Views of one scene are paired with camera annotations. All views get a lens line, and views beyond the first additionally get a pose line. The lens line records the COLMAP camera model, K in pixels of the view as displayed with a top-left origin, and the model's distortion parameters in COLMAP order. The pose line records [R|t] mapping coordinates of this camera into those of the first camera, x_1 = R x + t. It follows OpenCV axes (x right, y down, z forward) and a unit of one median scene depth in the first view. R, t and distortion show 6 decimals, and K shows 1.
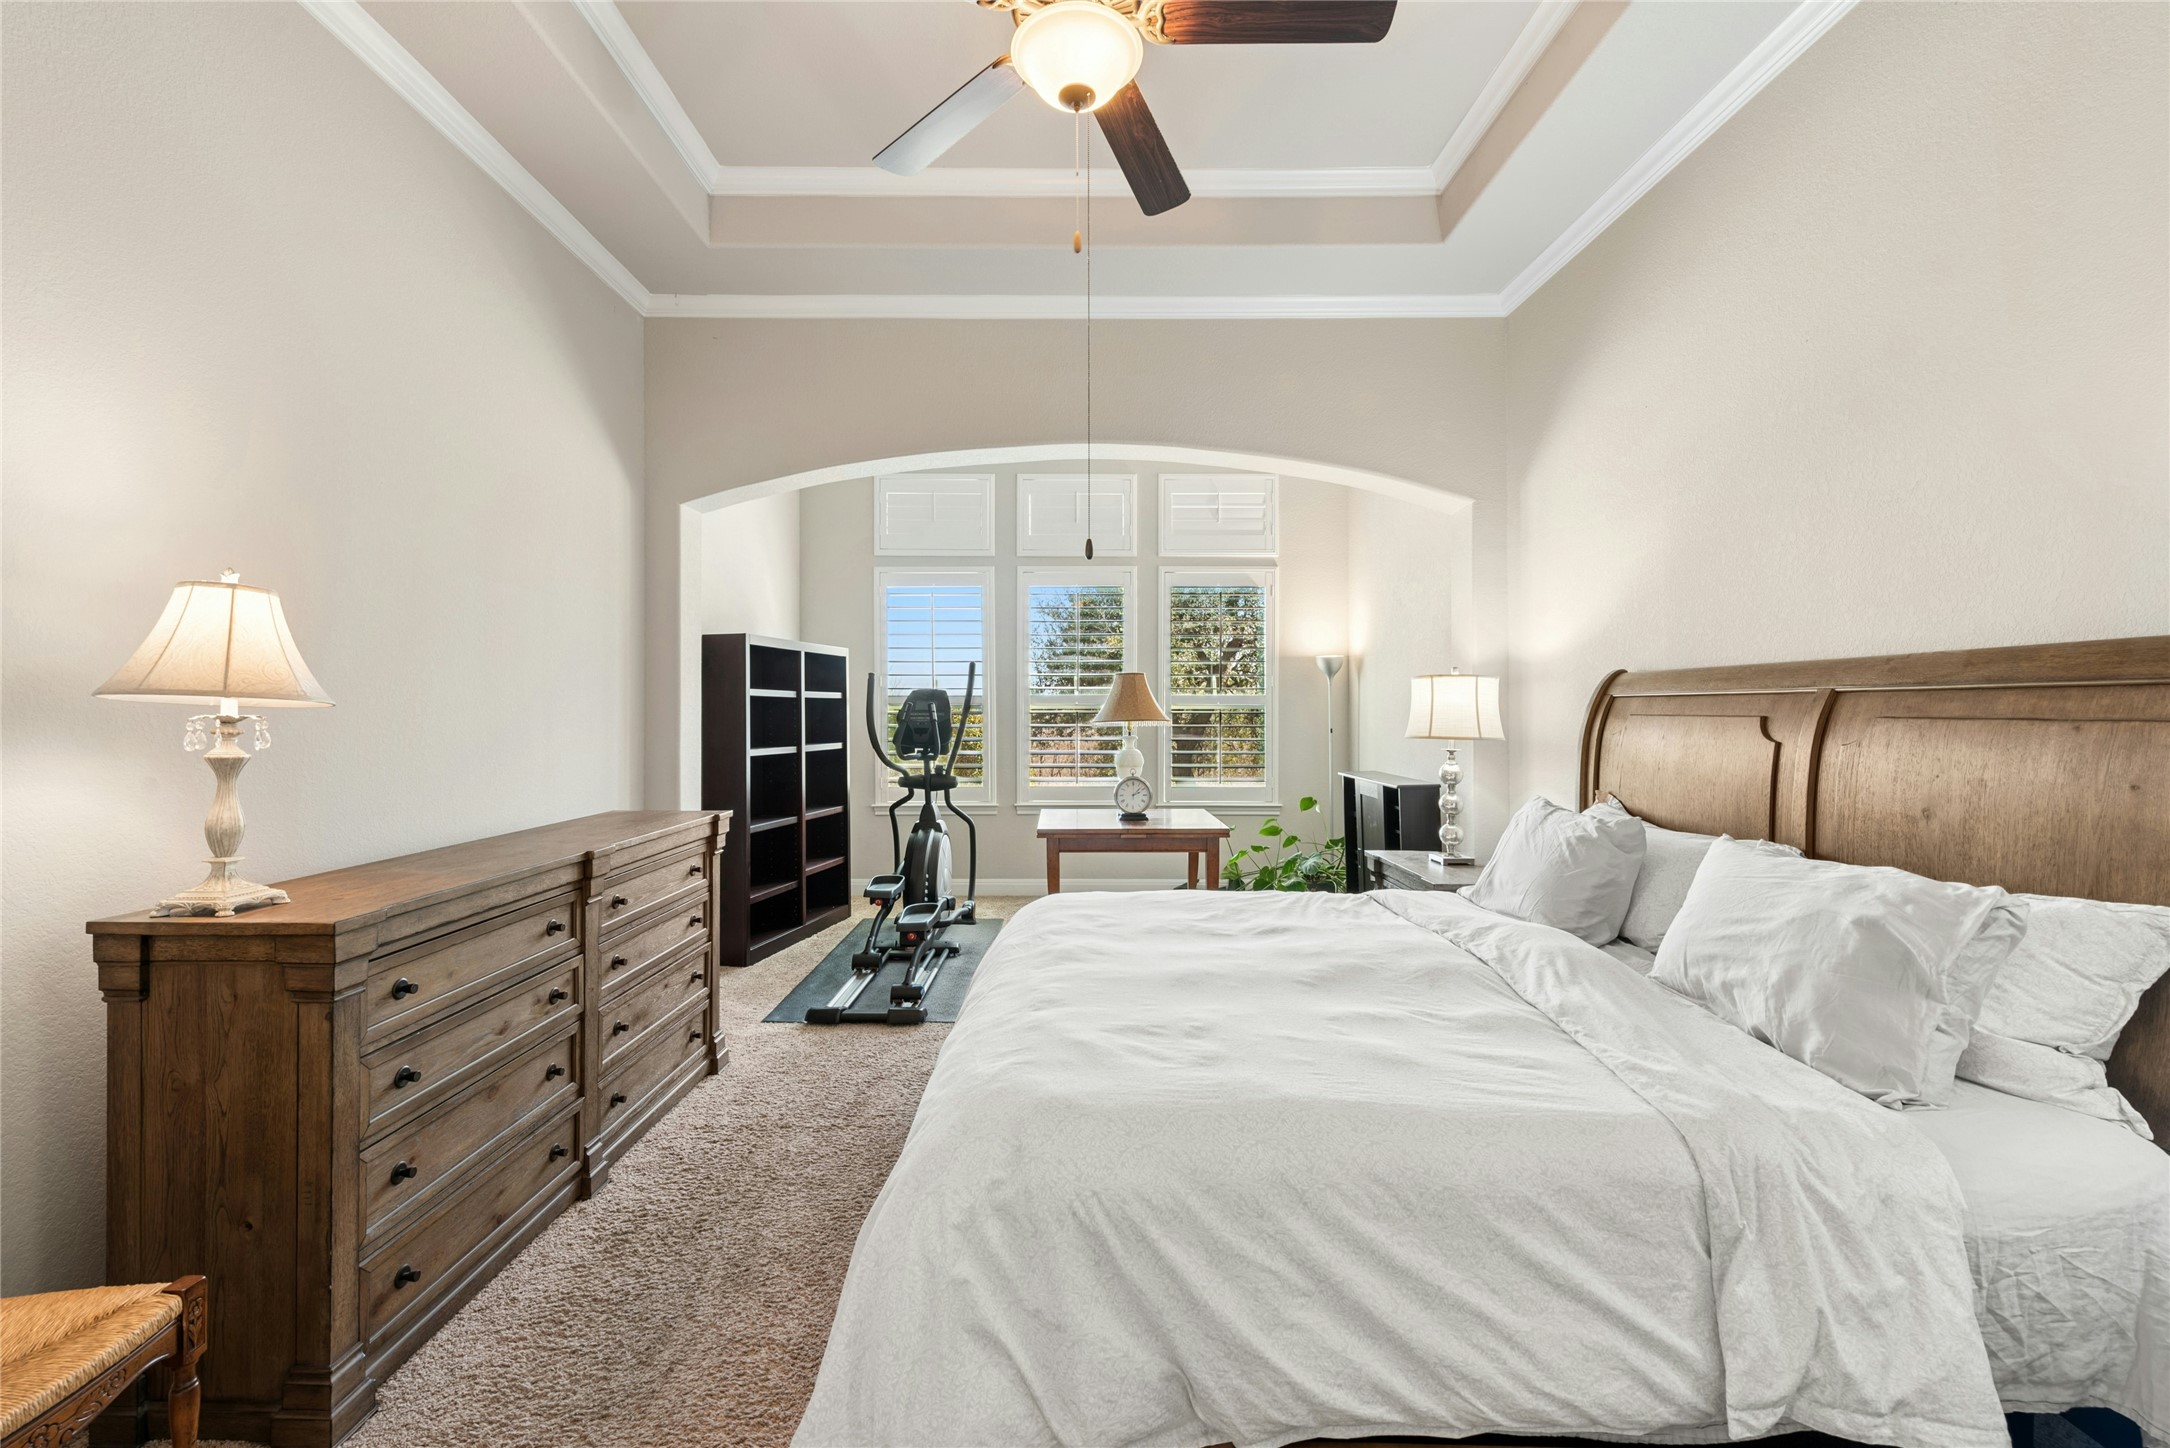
lens RADIAL K [[885.5, 0, 1074.5], [0, 885.5, 748.9], [0, 0, 1]] dist [0.009702, -0.002424]
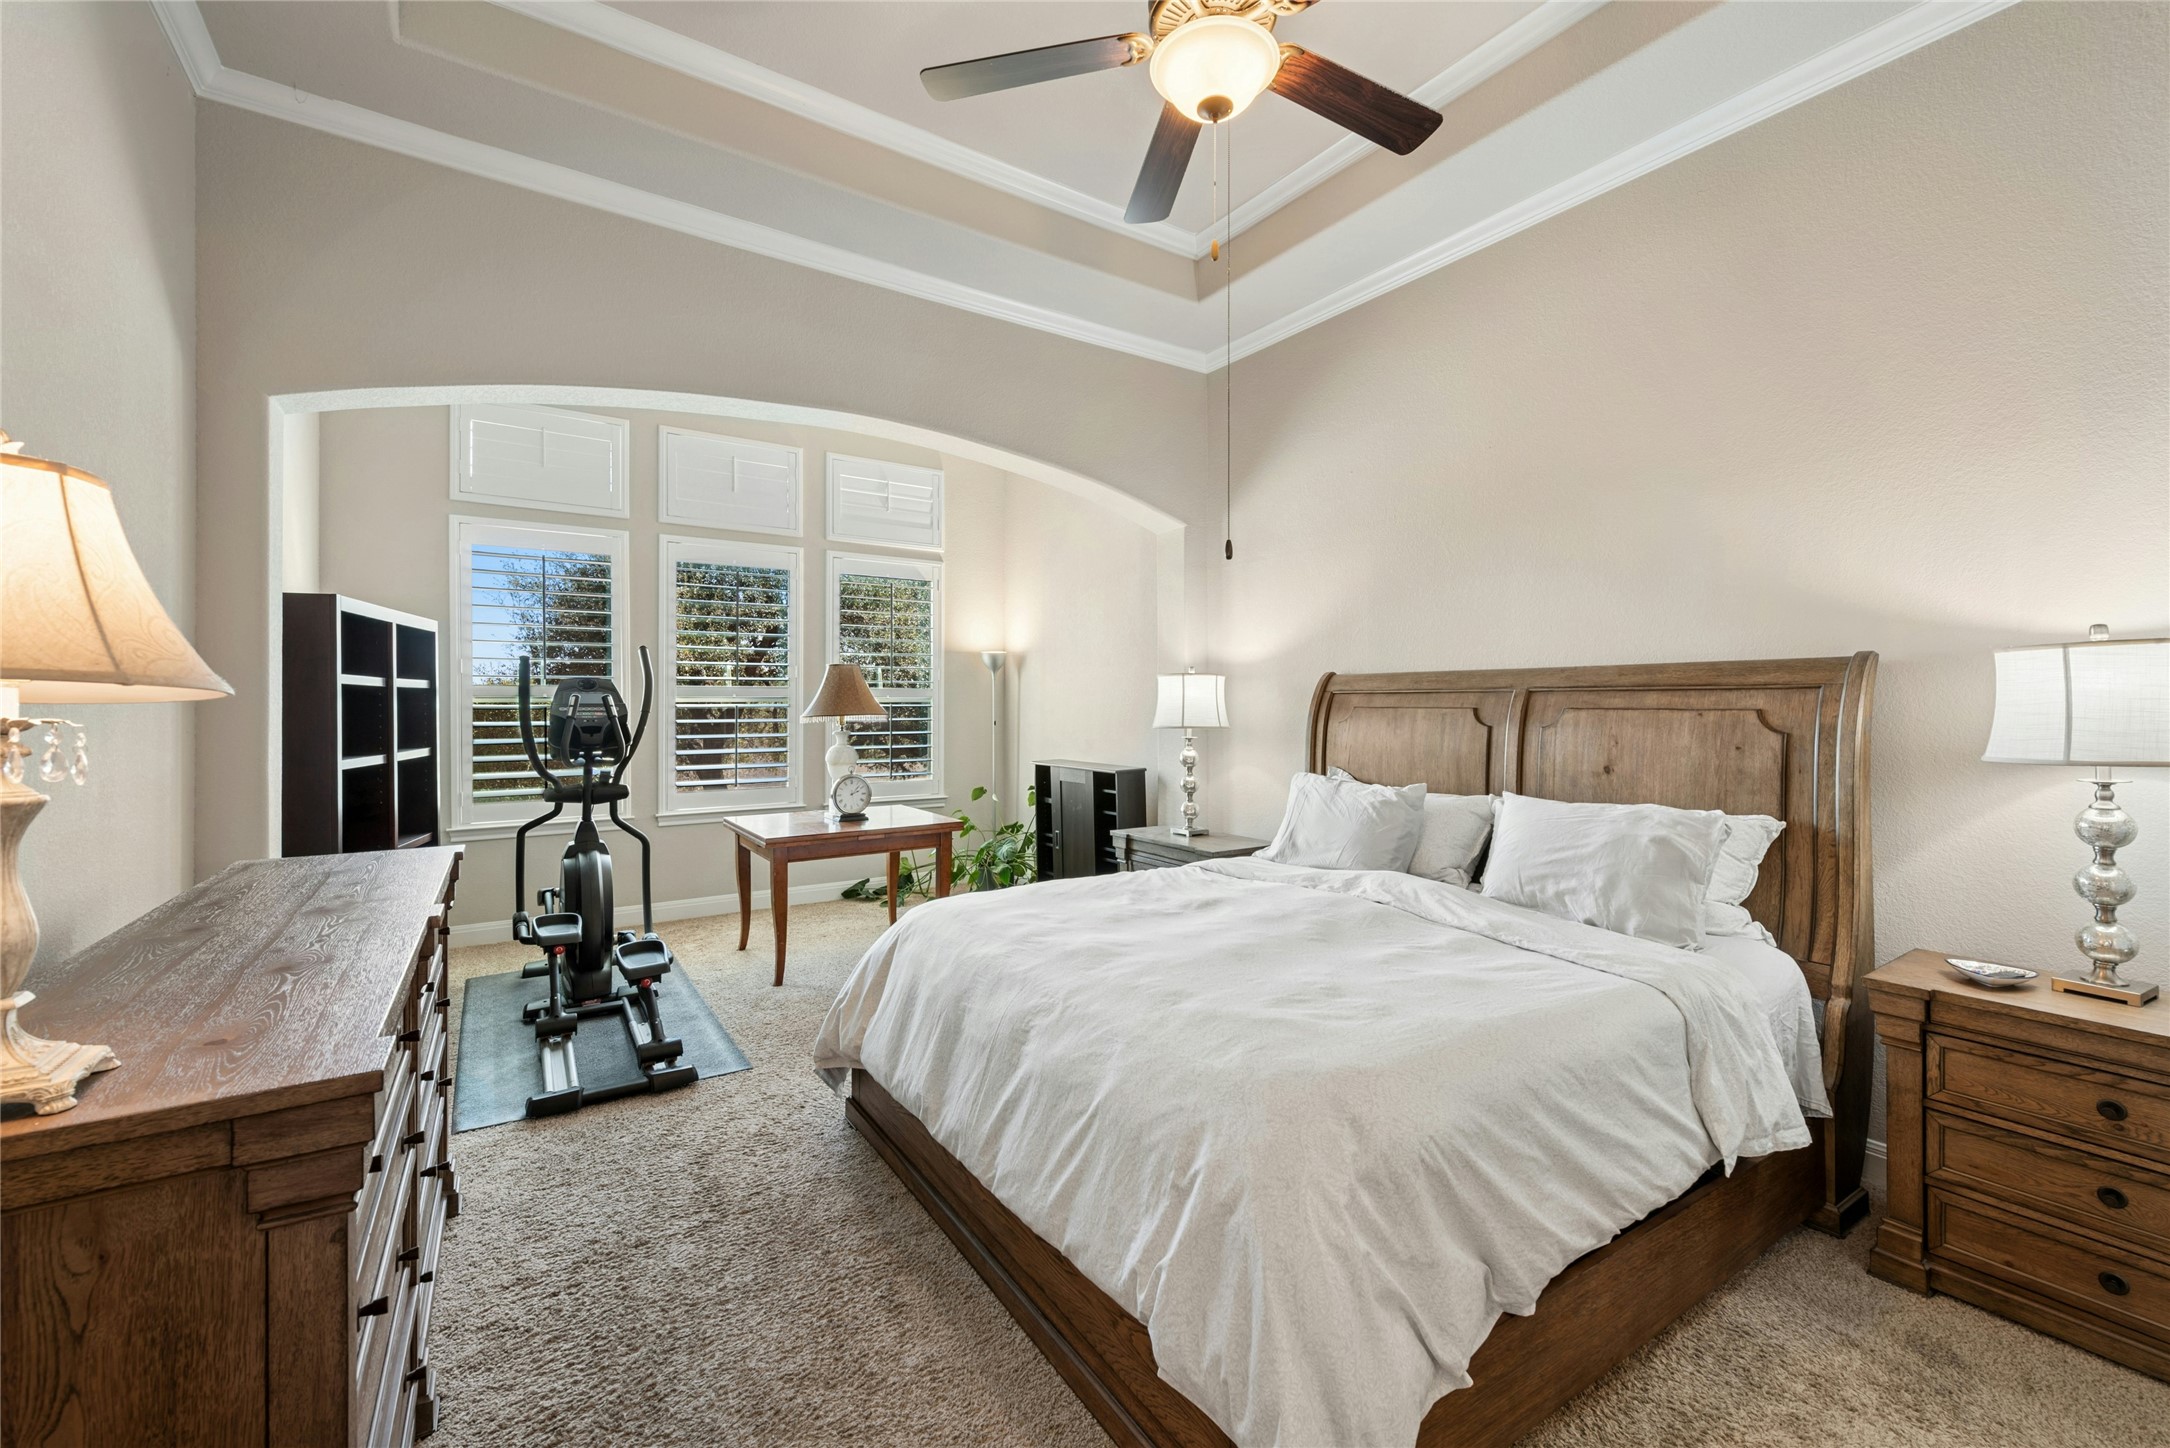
lens RADIAL K [[885.5, 0, 1085.6], [0, 885.5, 742.0], [0, 0, 1]] dist [0.009702, -0.002424]
pose [[0.830373, -0.025368, 0.556630, -0.440421], [0.025209, 0.999651, 0.007953, -0.007665], [-0.556637, 0.007428, 0.830722, 0.143933]]
